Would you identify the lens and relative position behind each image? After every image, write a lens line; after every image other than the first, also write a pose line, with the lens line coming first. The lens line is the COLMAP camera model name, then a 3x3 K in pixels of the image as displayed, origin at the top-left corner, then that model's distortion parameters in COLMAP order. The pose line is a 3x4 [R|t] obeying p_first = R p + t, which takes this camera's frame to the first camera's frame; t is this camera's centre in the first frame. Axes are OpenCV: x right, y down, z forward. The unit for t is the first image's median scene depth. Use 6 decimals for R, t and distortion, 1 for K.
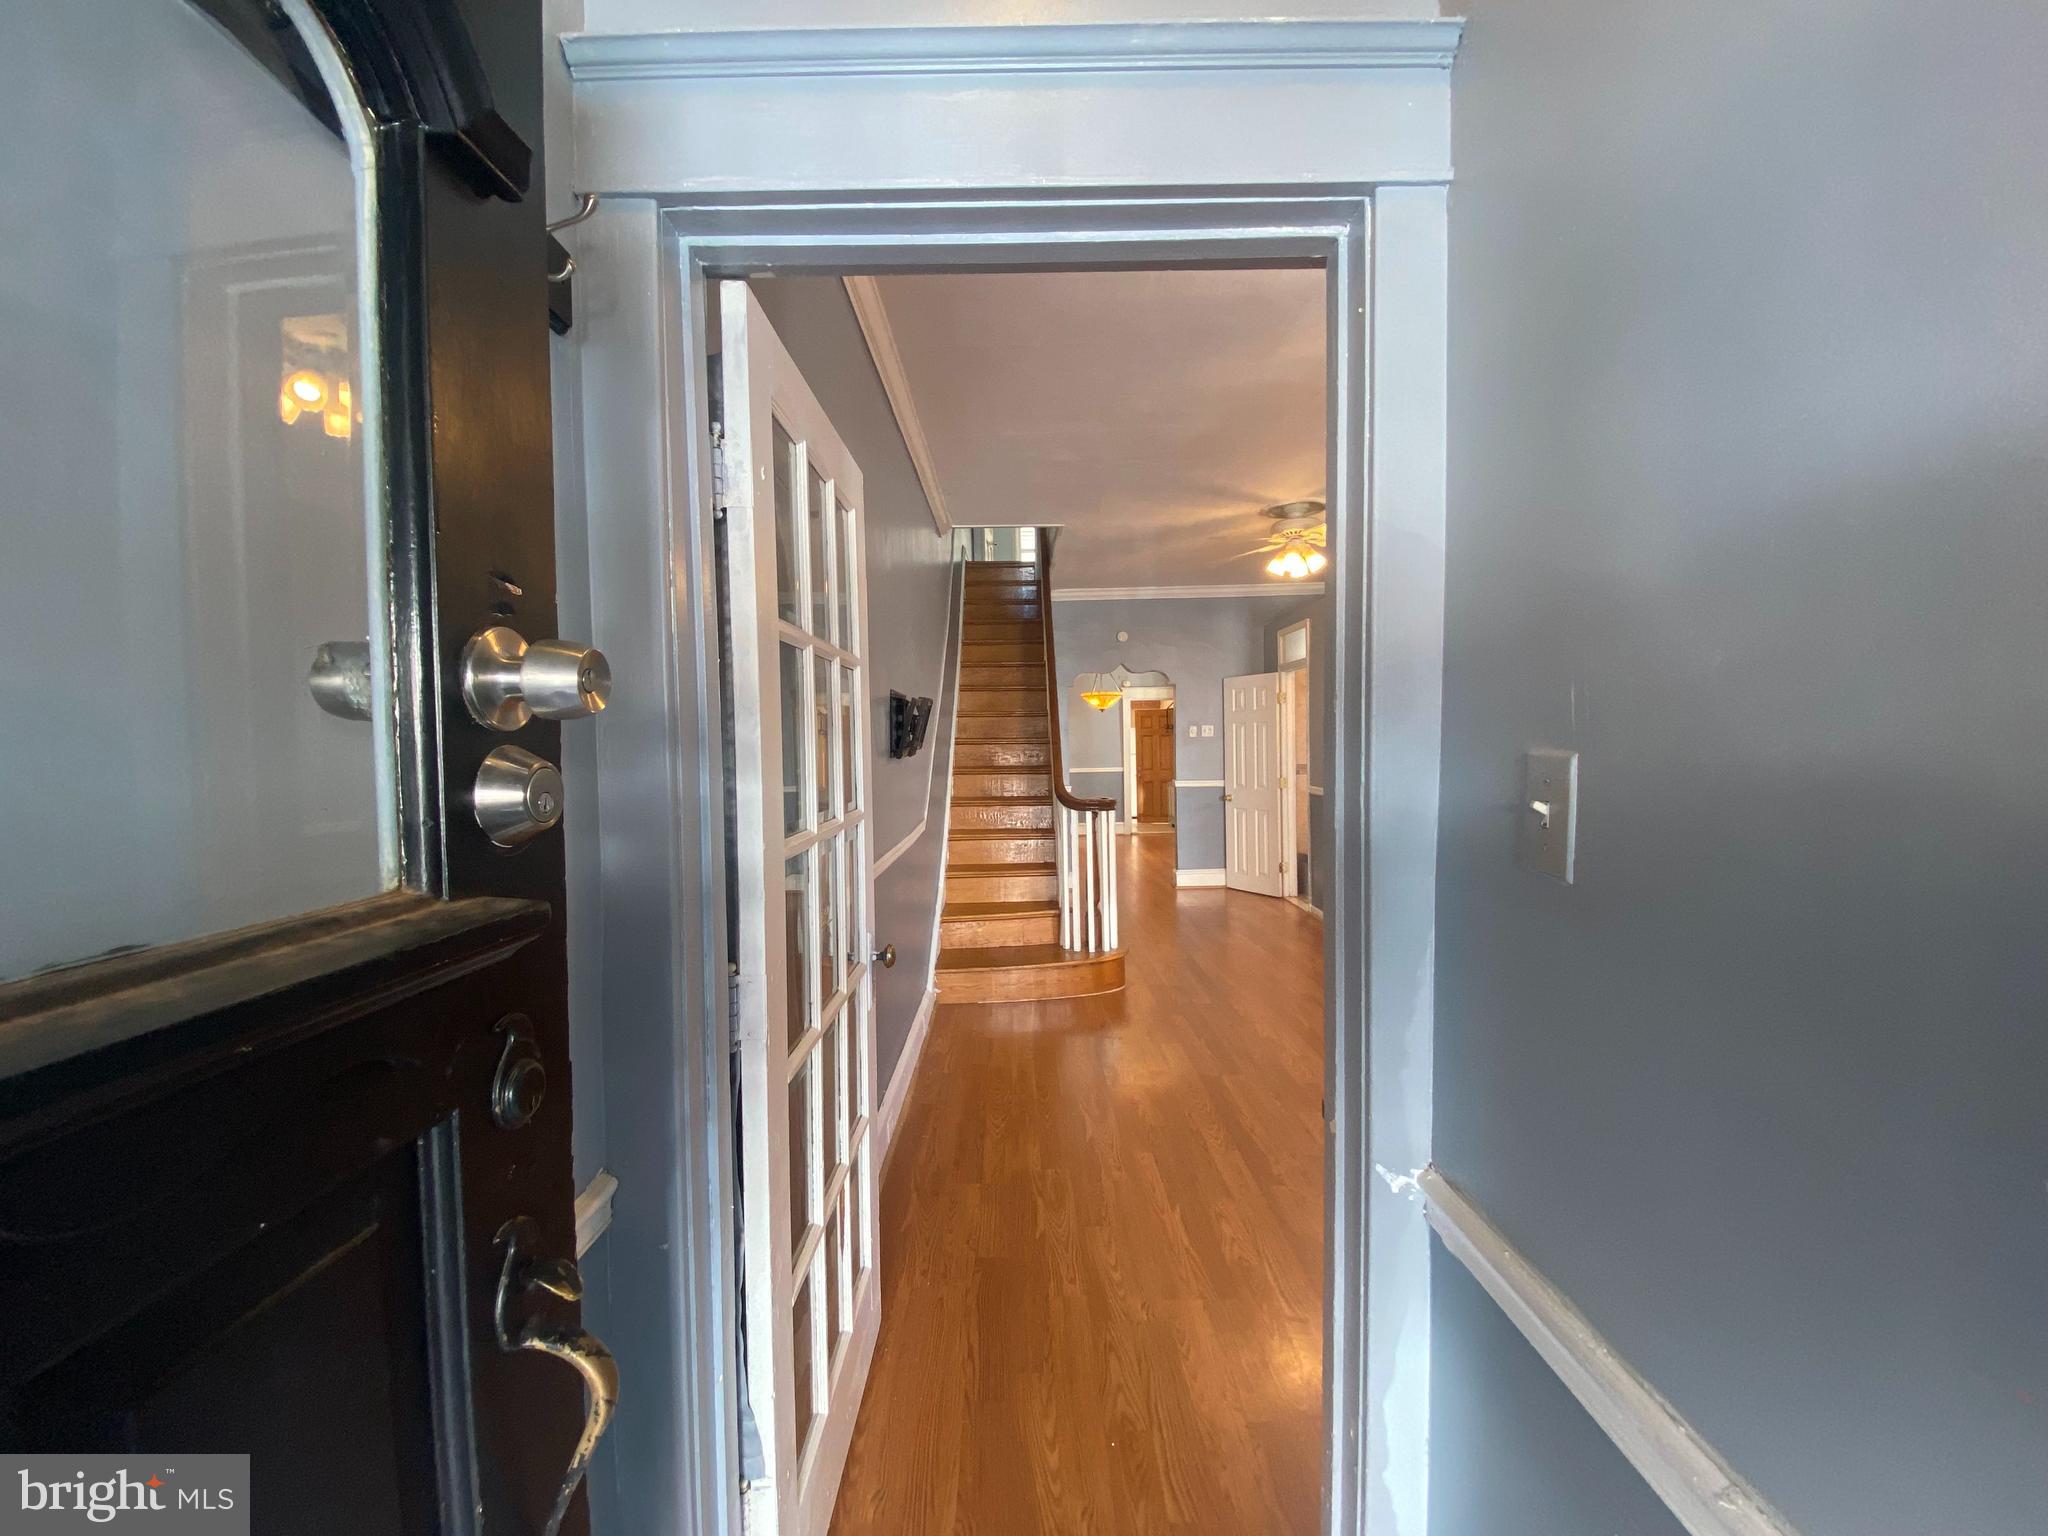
lens RADIAL K [[829.6, 0, 1023.7], [0, 829.6, 747.1], [0, 0, 1]] dist [-0.000399, -0.000063]
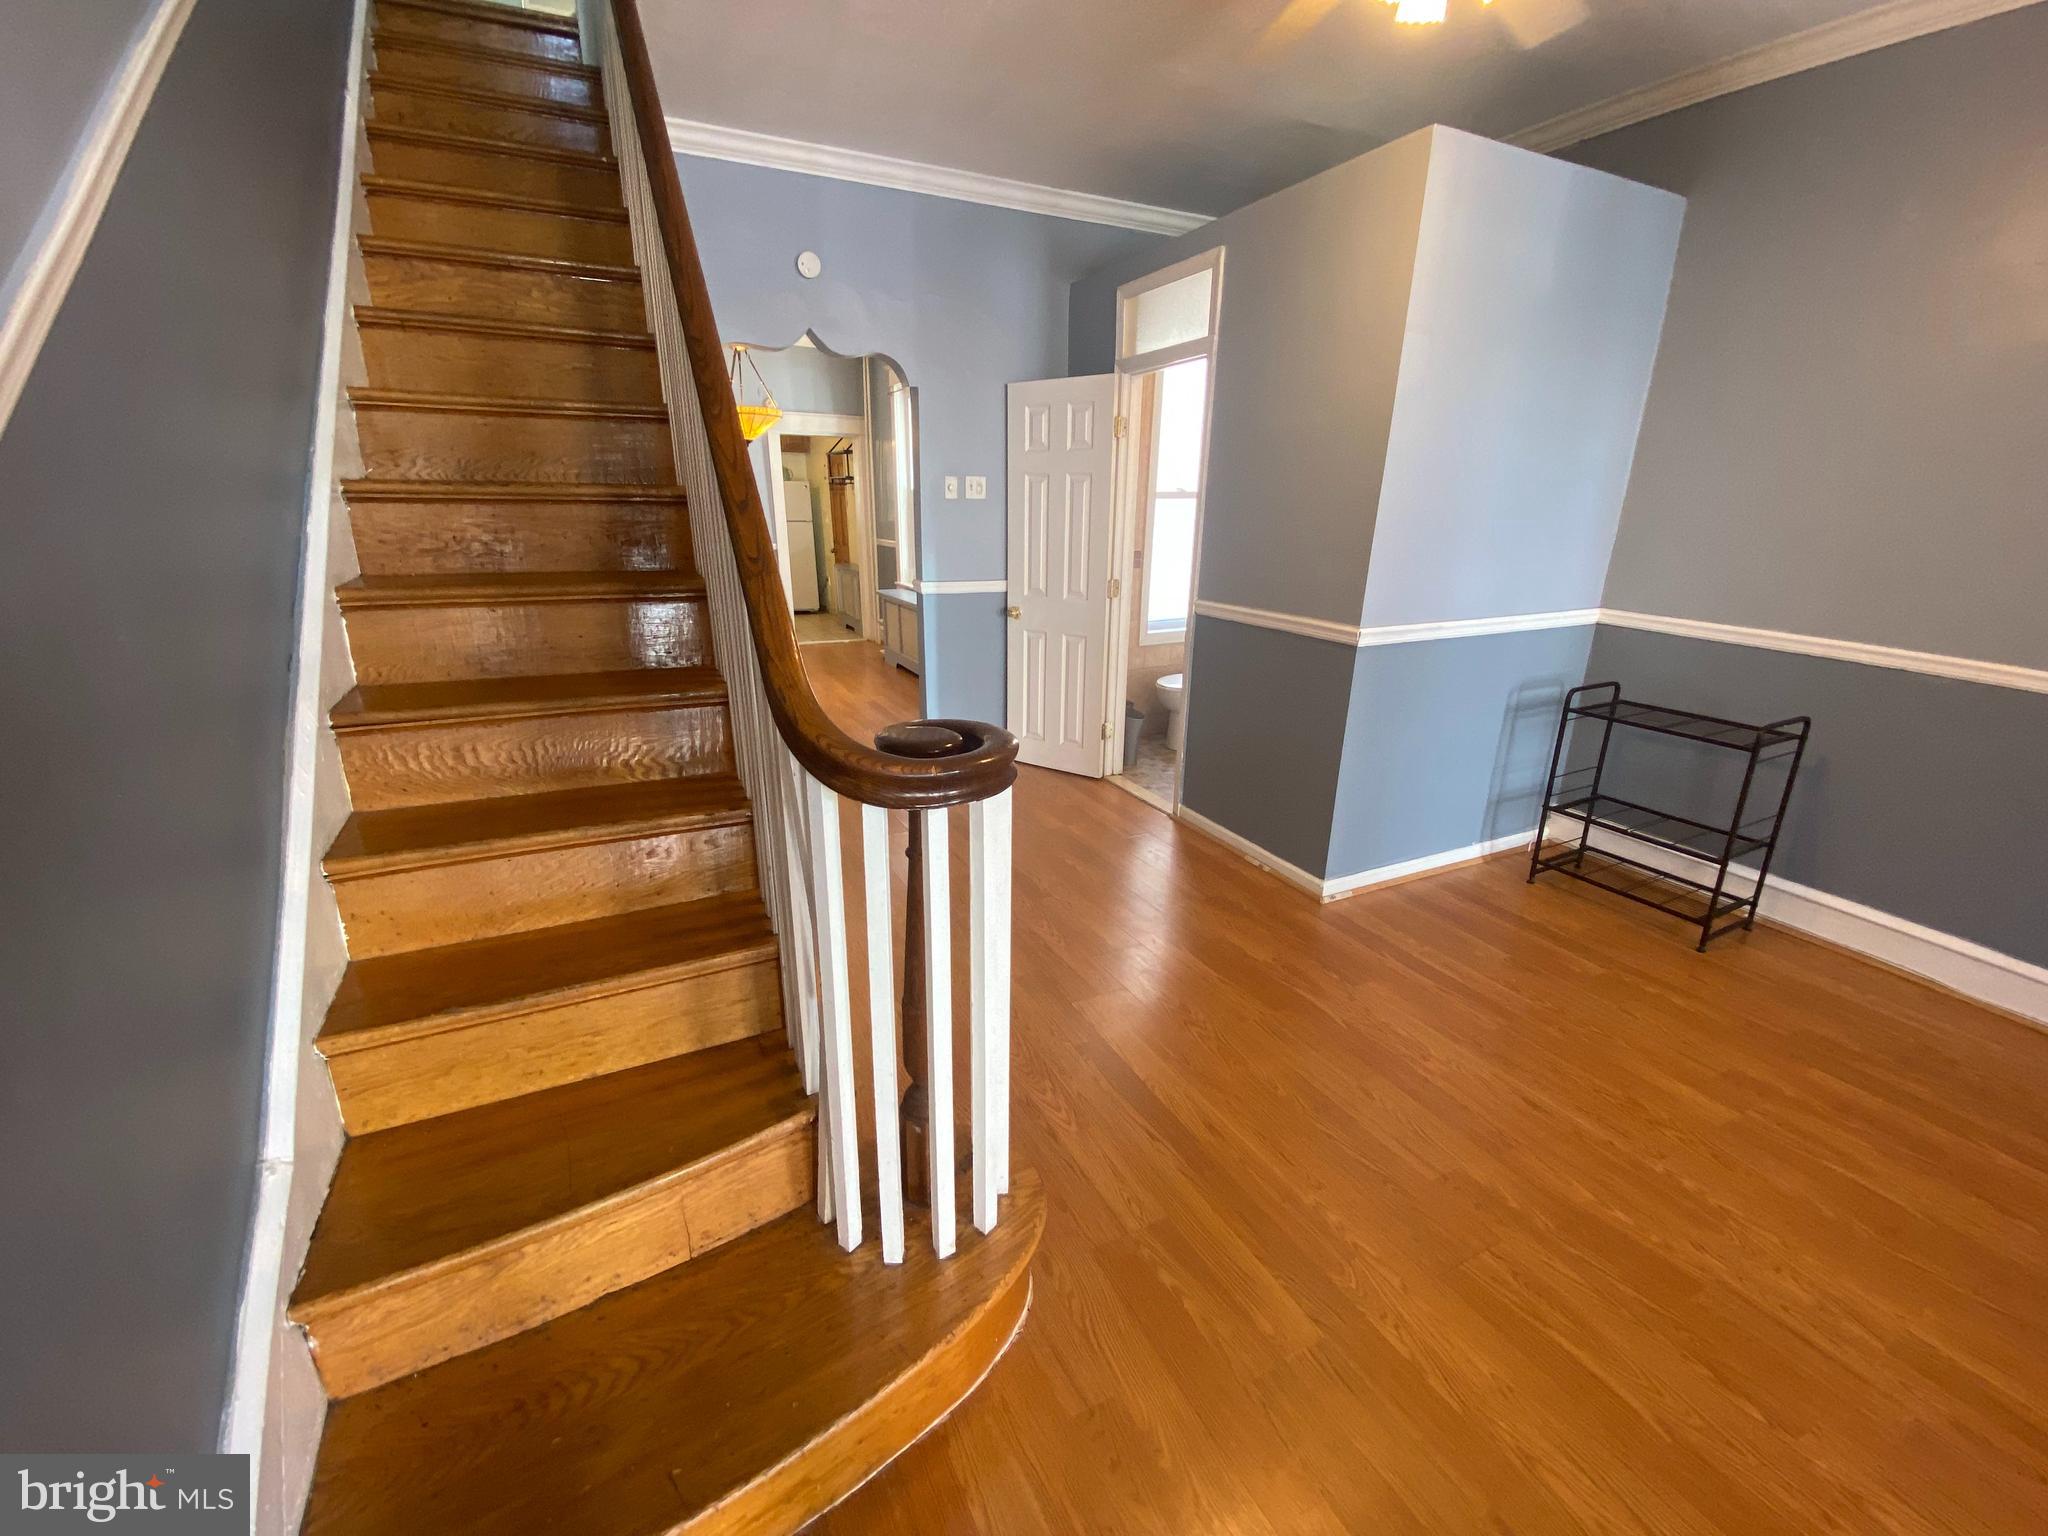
lens RADIAL K [[838.1, 0, 1024.0], [0, 838.1, 768.0], [0, 0, 1]] dist [0.001330, -0.000159]
pose [[0.900907, -0.105002, 0.421120, -0.000877], [-0.024145, 0.956665, 0.290189, -0.005386], [-0.433341, -0.271602, 0.859330, 0.667163]]
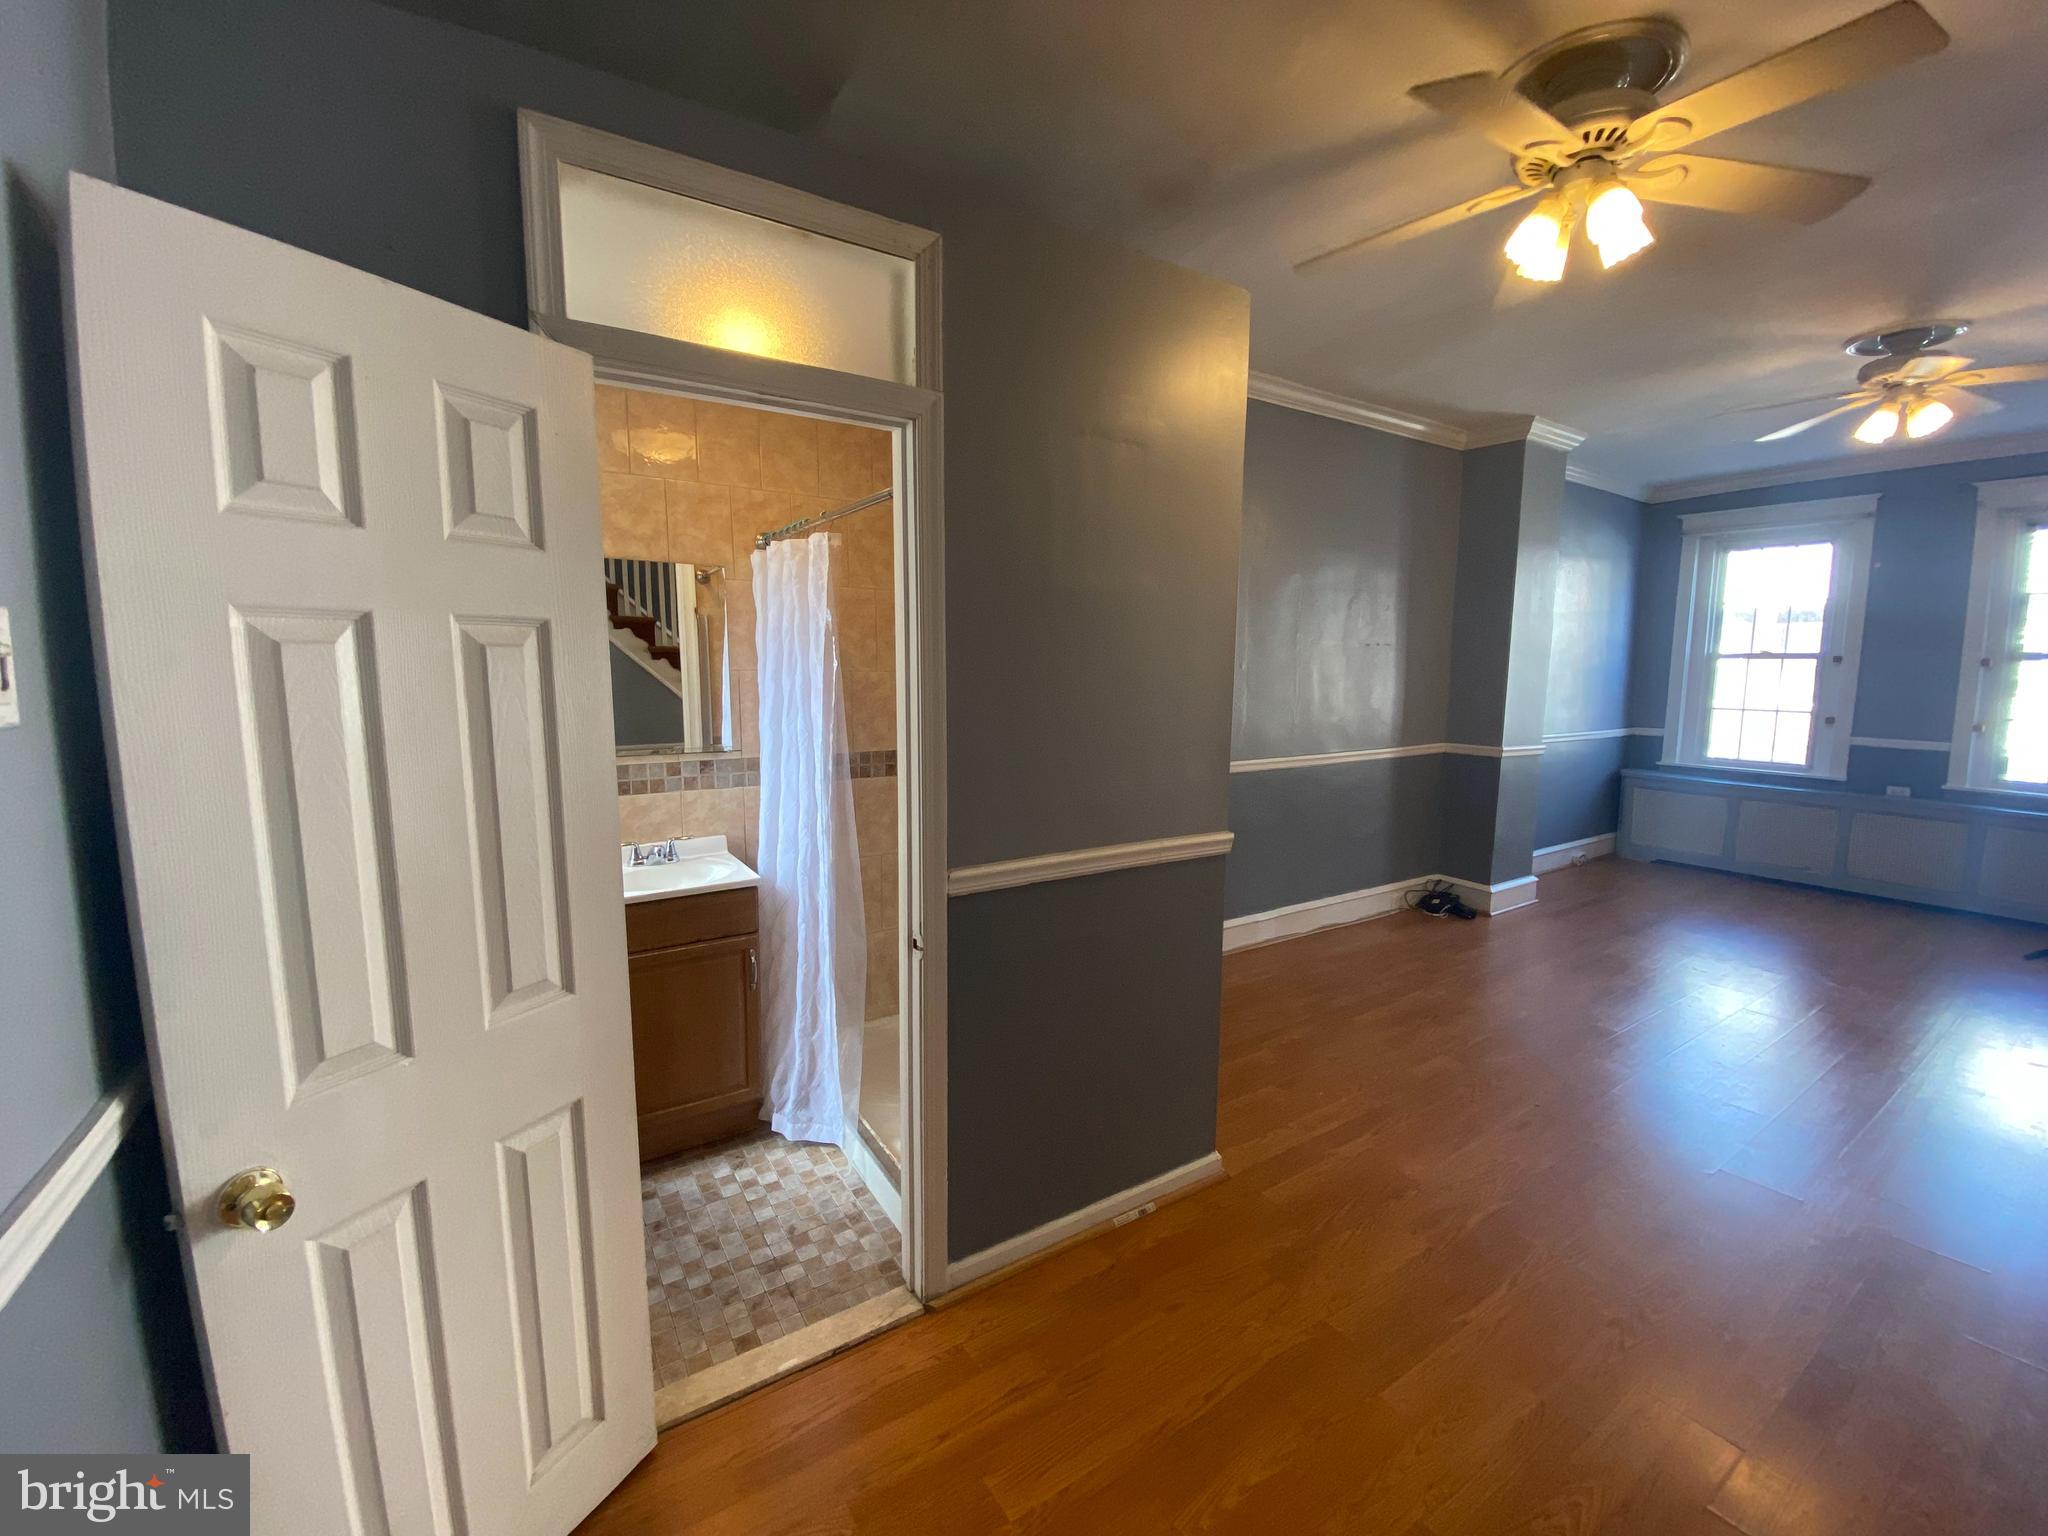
lens RADIAL K [[829.6, 0, 1023.7], [0, 829.6, 747.1], [0, 0, 1]] dist [-0.000399, -0.000063]
pose [[-0.531101, -0.061913, 0.845043, 0.115766], [0.018990, 0.996207, 0.084923, -0.021416], [-0.847096, 0.061150, -0.527911, 1.362488]]
